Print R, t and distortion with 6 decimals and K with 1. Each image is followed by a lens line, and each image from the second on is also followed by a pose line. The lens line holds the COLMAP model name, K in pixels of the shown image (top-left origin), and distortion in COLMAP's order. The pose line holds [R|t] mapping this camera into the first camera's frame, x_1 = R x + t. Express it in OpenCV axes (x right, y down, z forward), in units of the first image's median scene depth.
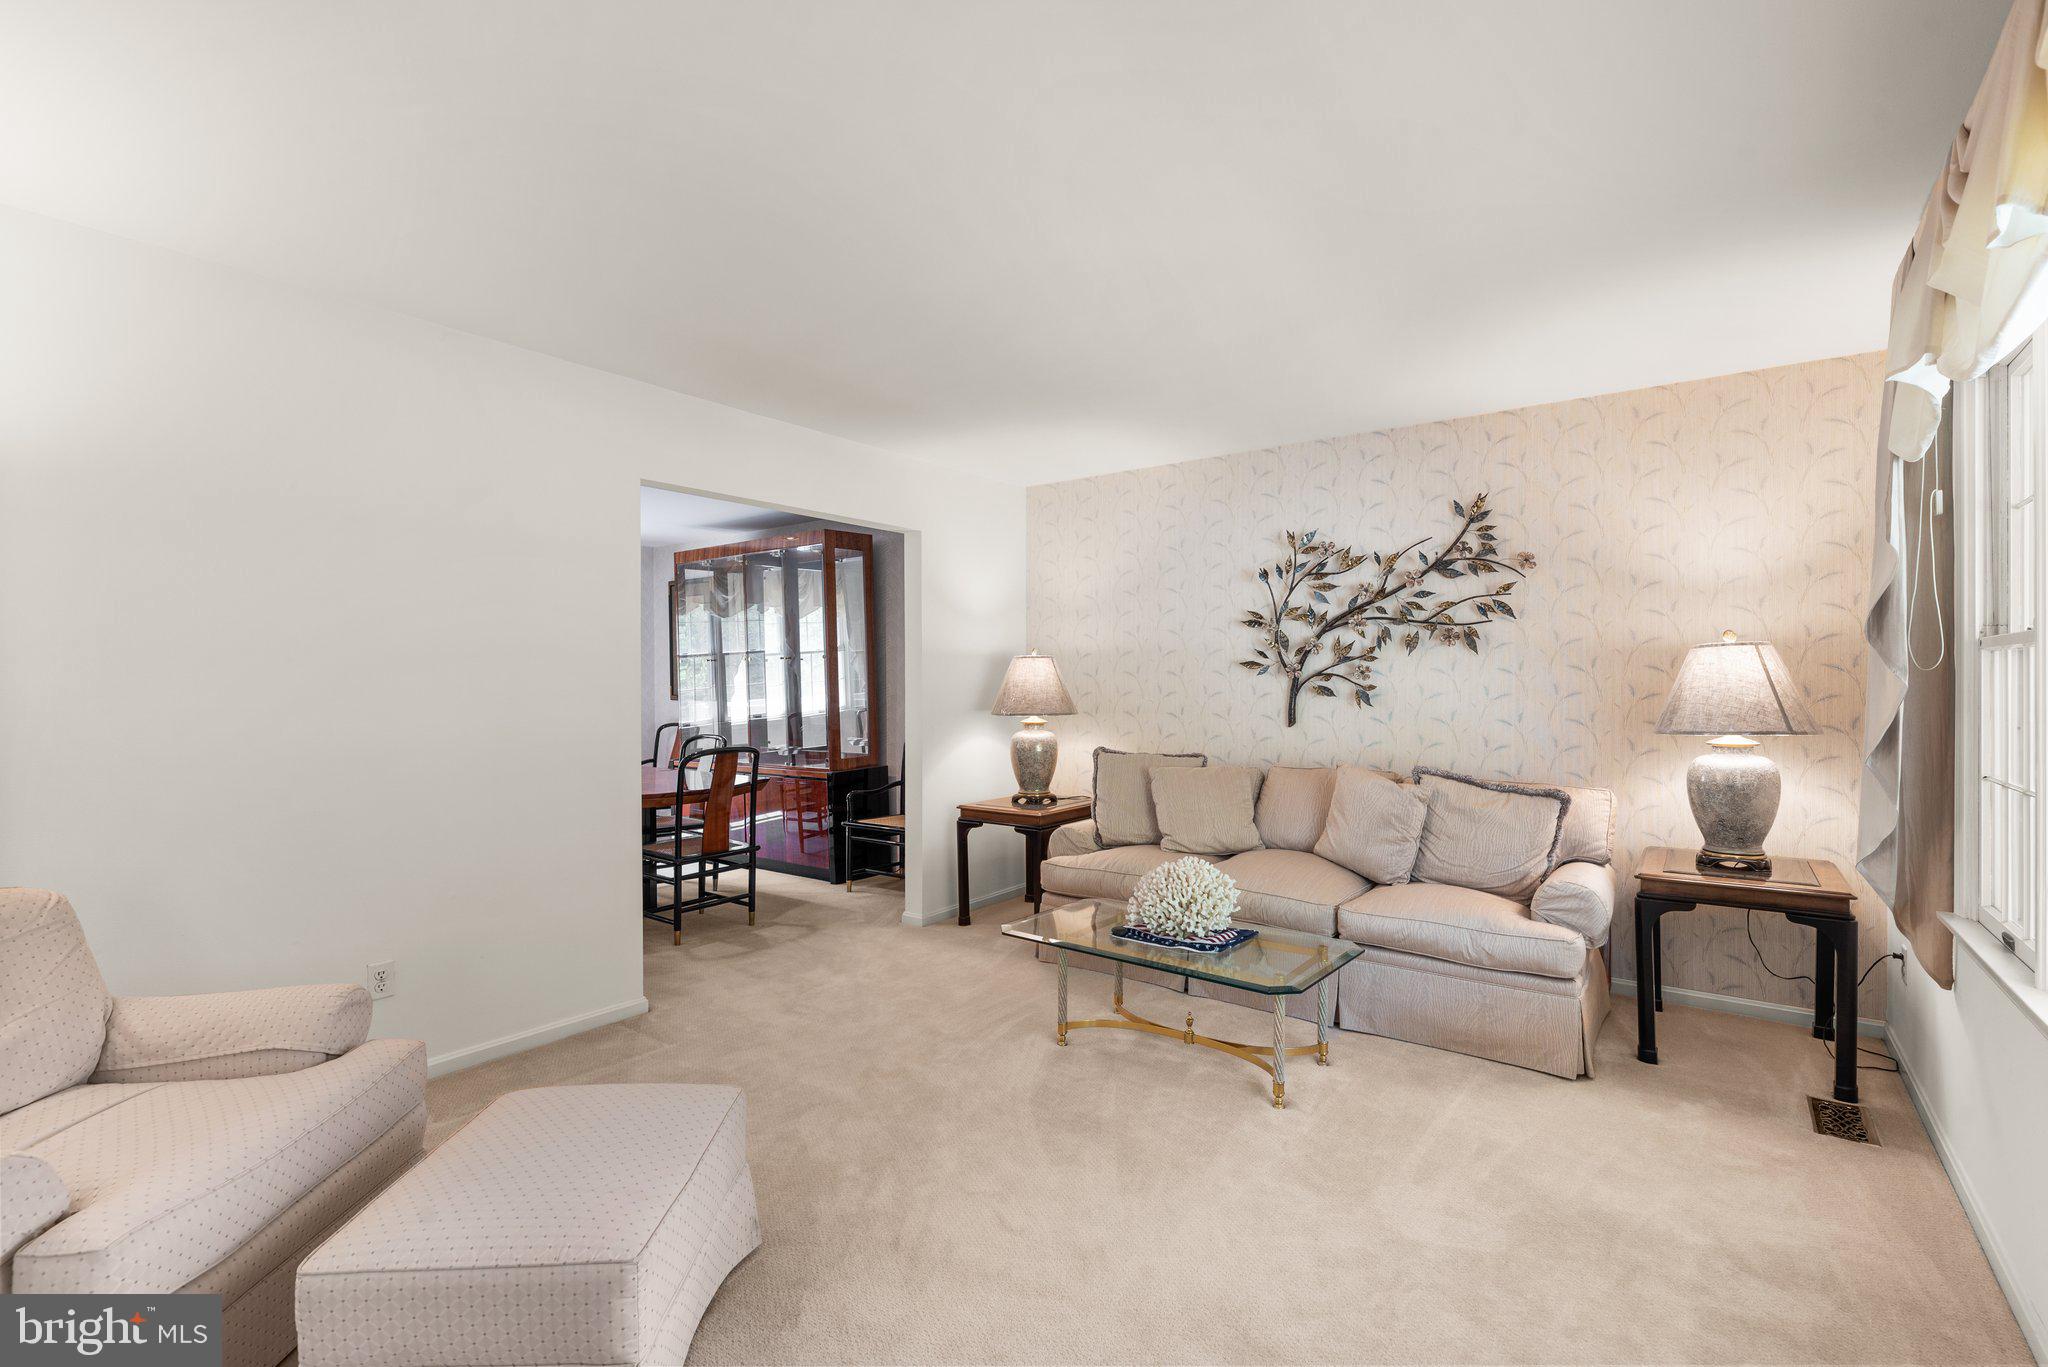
lens RADIAL K [[919.2, 0, 1024.0], [0, 919.2, 683.5], [0, 0, 1]] dist [-0.003335, -0.000490]
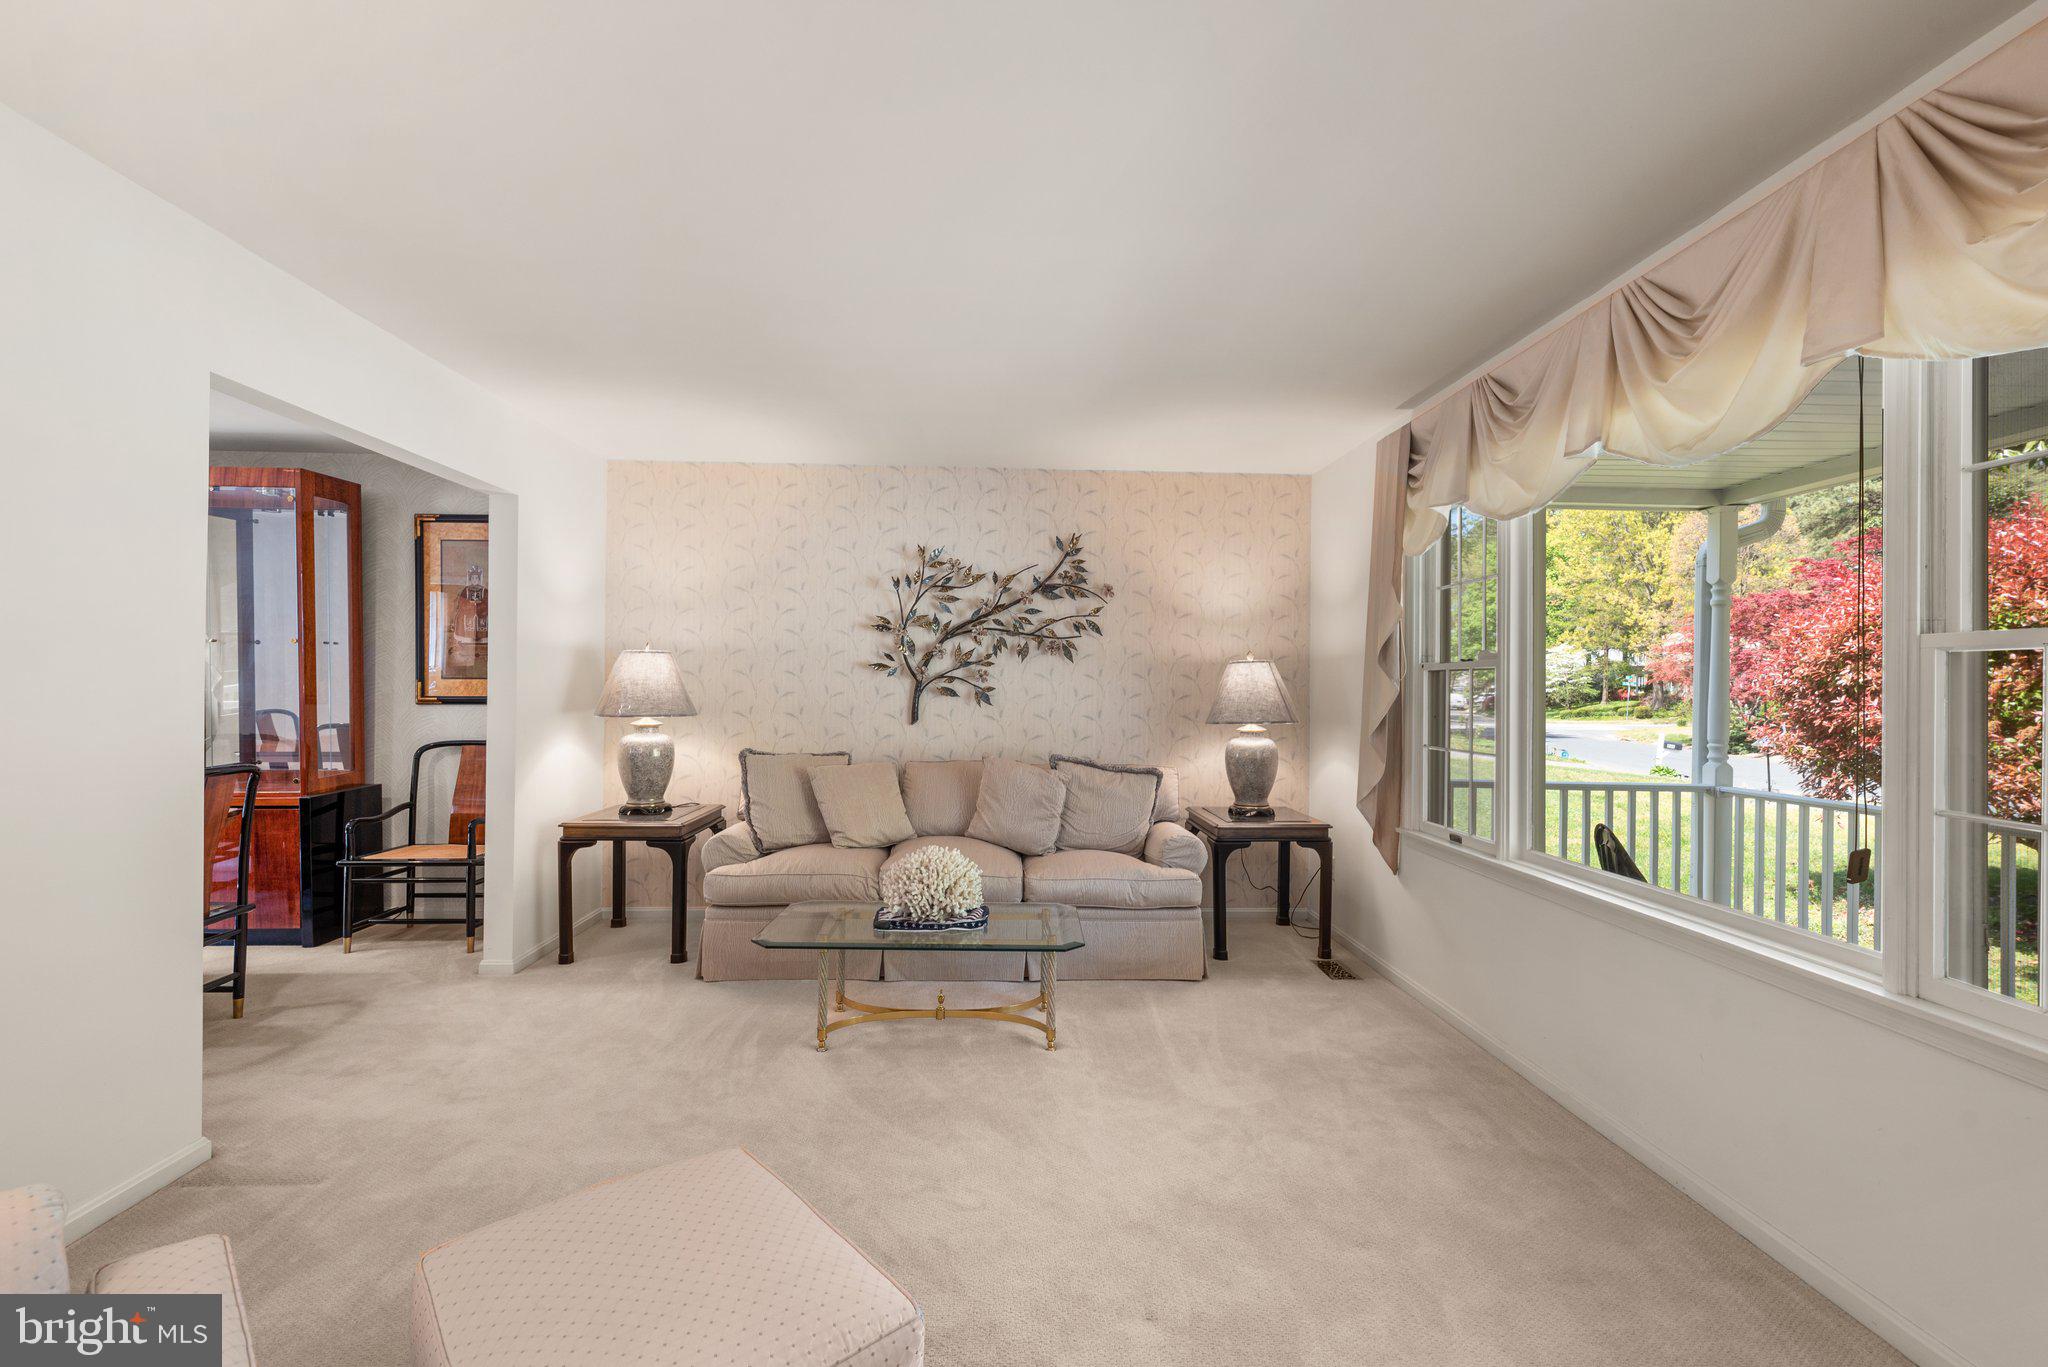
lens RADIAL K [[913.6, 0, 1030.8], [0, 913.6, 680.7], [0, 0, 1]] dist [-0.001627, -0.000112]
pose [[0.773263, 0.014937, 0.633909, -0.311497], [-0.011458, 0.999888, -0.009584, 0.004249], [-0.633981, 0.000147, 0.773348, 0.080820]]
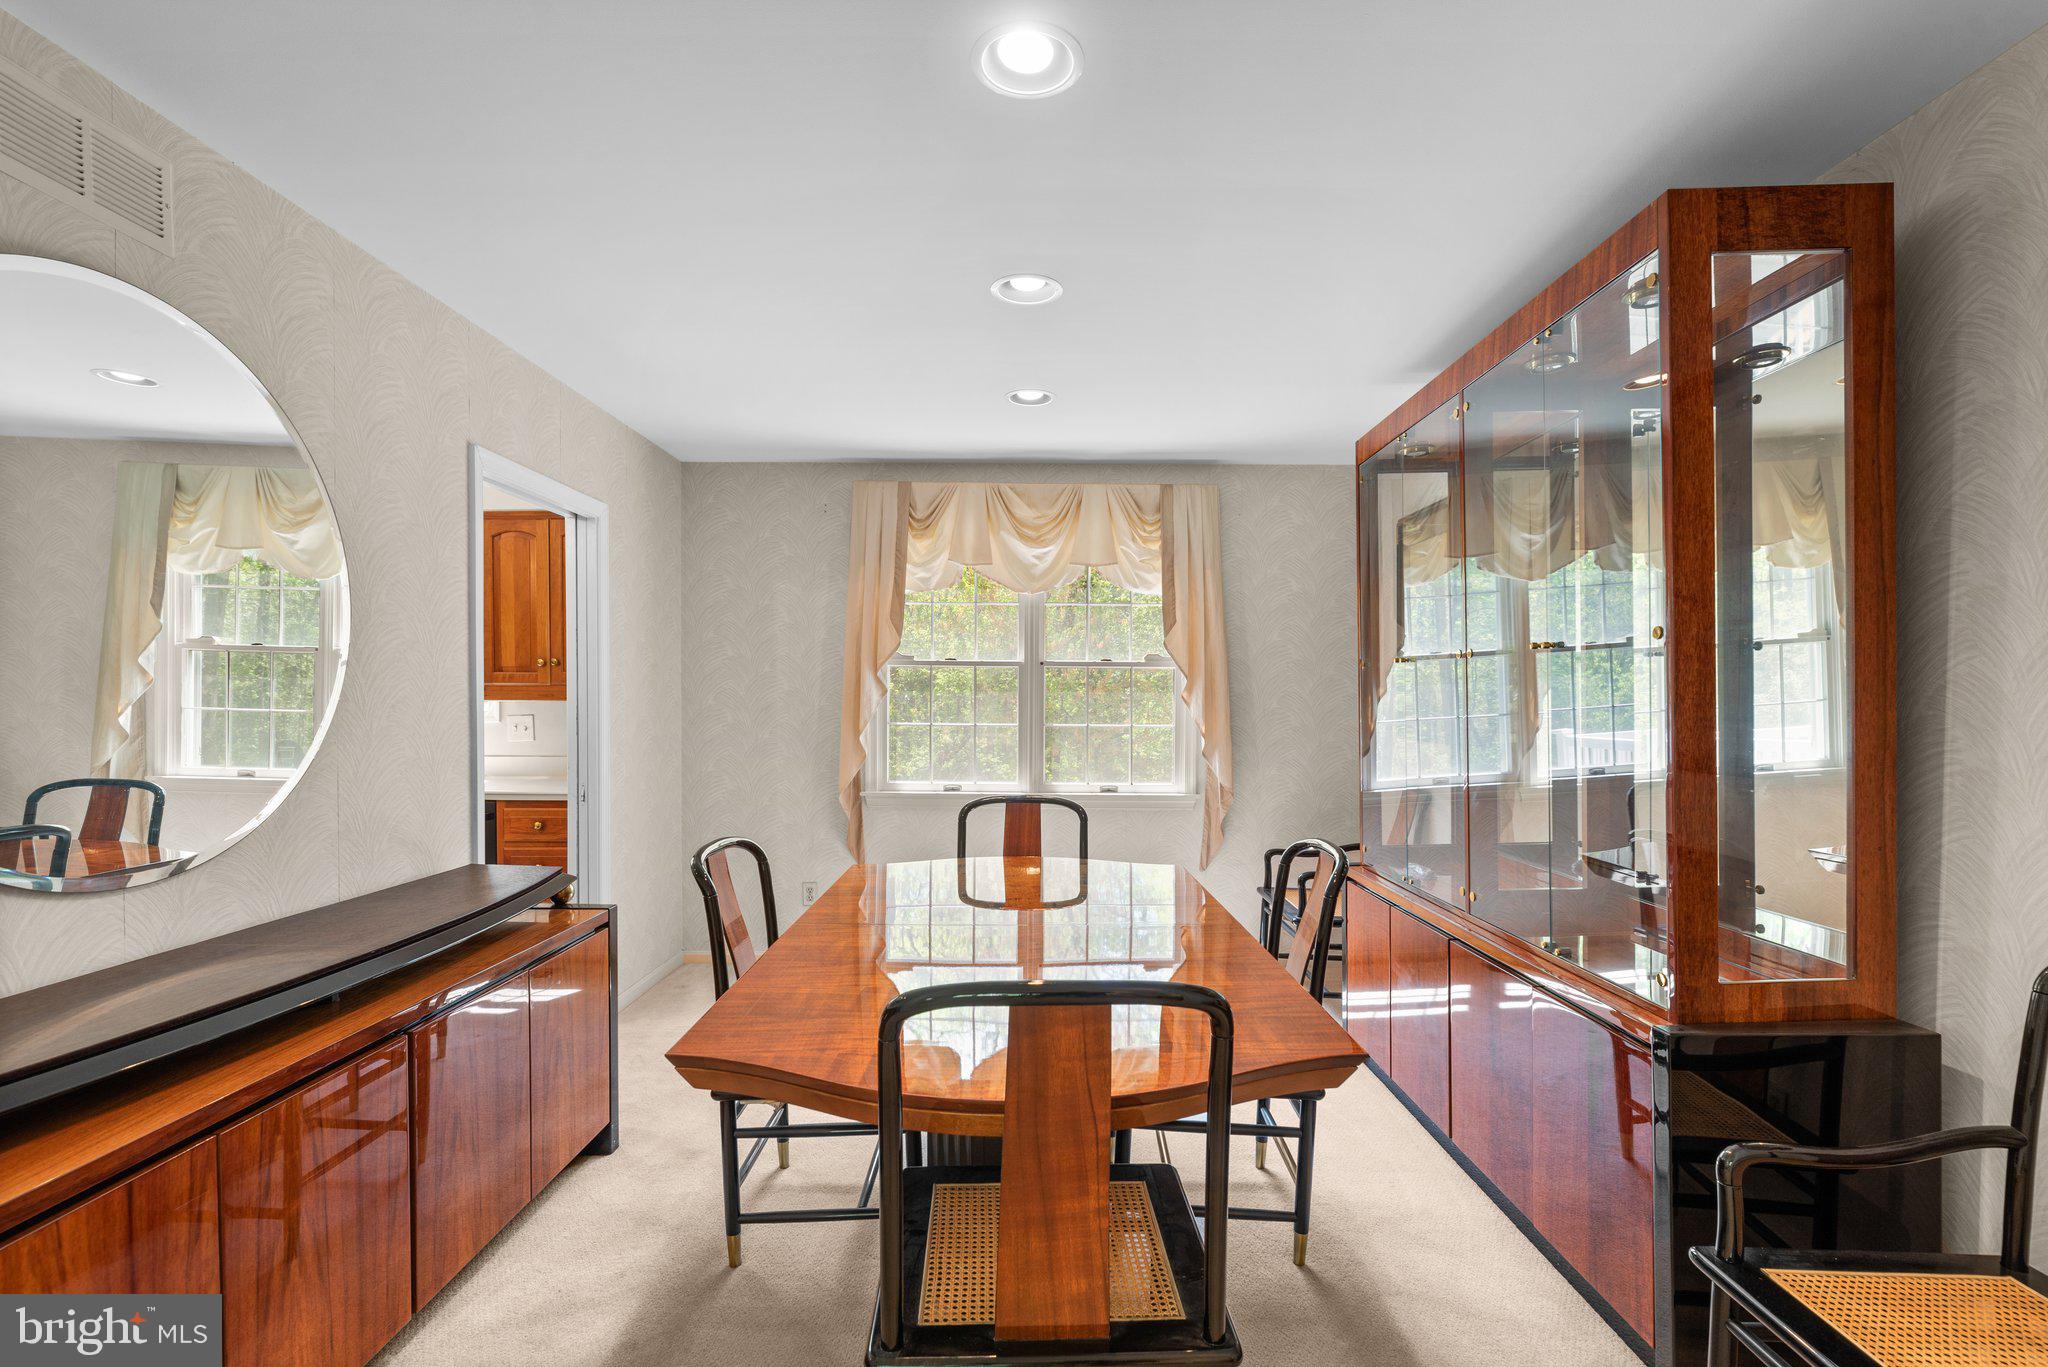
lens RADIAL K [[968.9, 0, 1020.7], [0, 968.9, 702.3], [0, 0, 1]] dist [0.000232, 0.000136]
pose [[0.593611, 0.020534, -0.804490, -0.121698], [-0.012591, 0.999789, 0.016228, -0.011492], [0.804654, 0.000496, 0.593744, 0.898456]]
